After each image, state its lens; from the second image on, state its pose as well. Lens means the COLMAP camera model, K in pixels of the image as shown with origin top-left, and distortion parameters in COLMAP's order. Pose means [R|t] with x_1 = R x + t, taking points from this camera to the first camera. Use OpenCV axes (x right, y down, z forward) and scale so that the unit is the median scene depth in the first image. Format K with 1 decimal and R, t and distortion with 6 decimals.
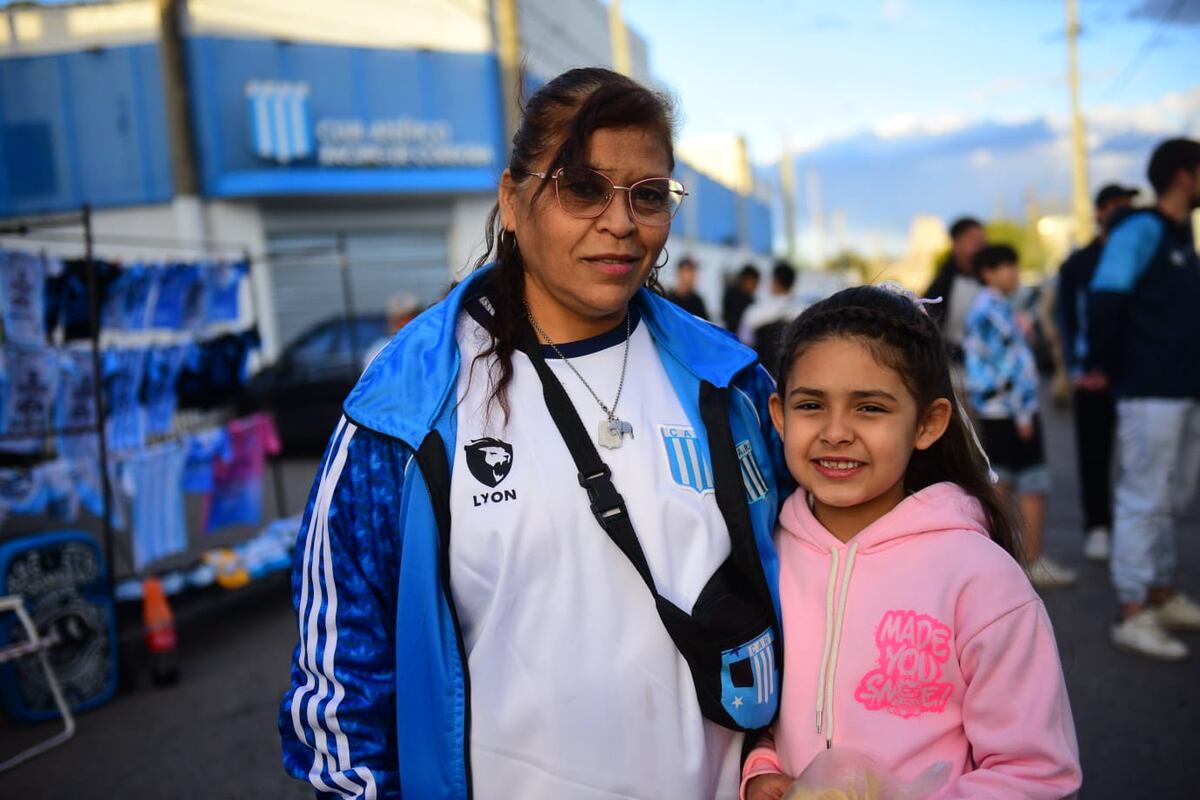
lens RADIAL K [[1412.6, 0, 600.0], [0, 1412.6, 400.0], [0, 0, 1]] dist [0.071702, 0.013293]
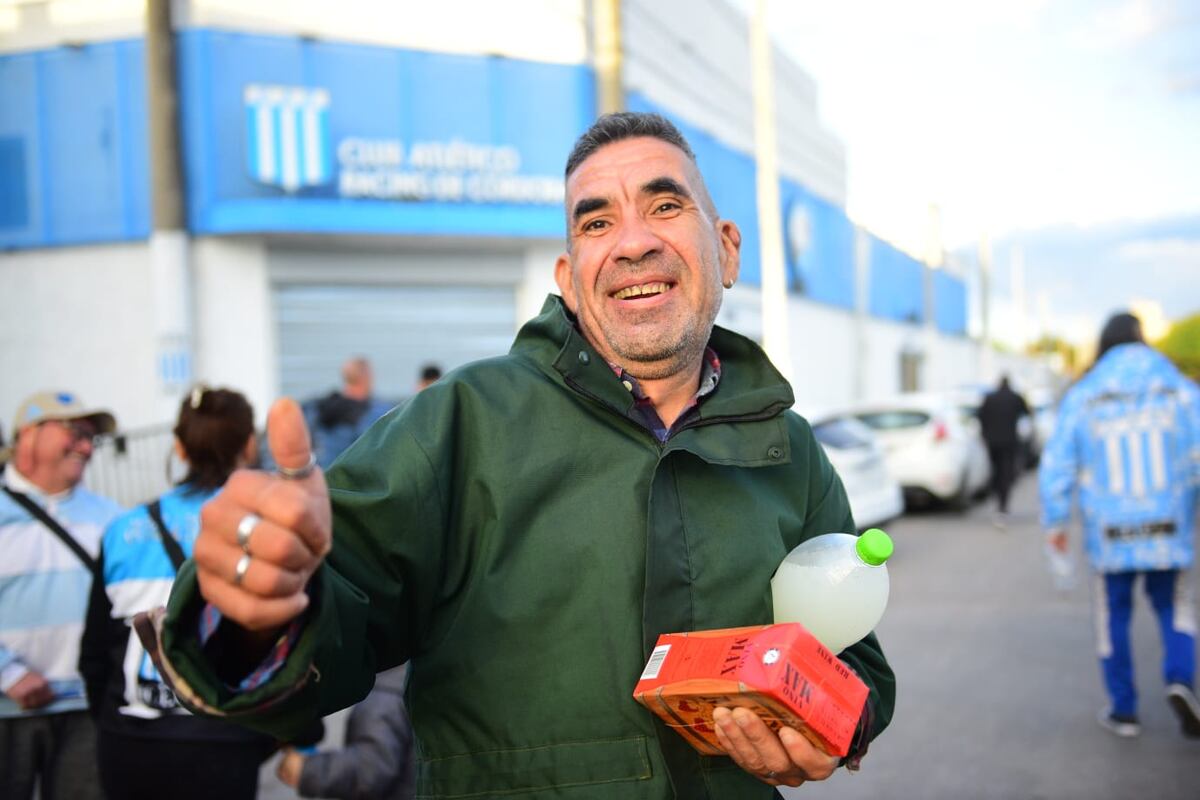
lens RADIAL K [[1412.6, 0, 600.0], [0, 1412.6, 400.0], [0, 0, 1]] dist [0.071702, 0.013293]
pose [[0.990123, 0.042734, -0.133532, 0.047089], [-0.049448, 0.997653, -0.047374, -0.025490], [0.131194, 0.053508, 0.989912, 0.258065]]
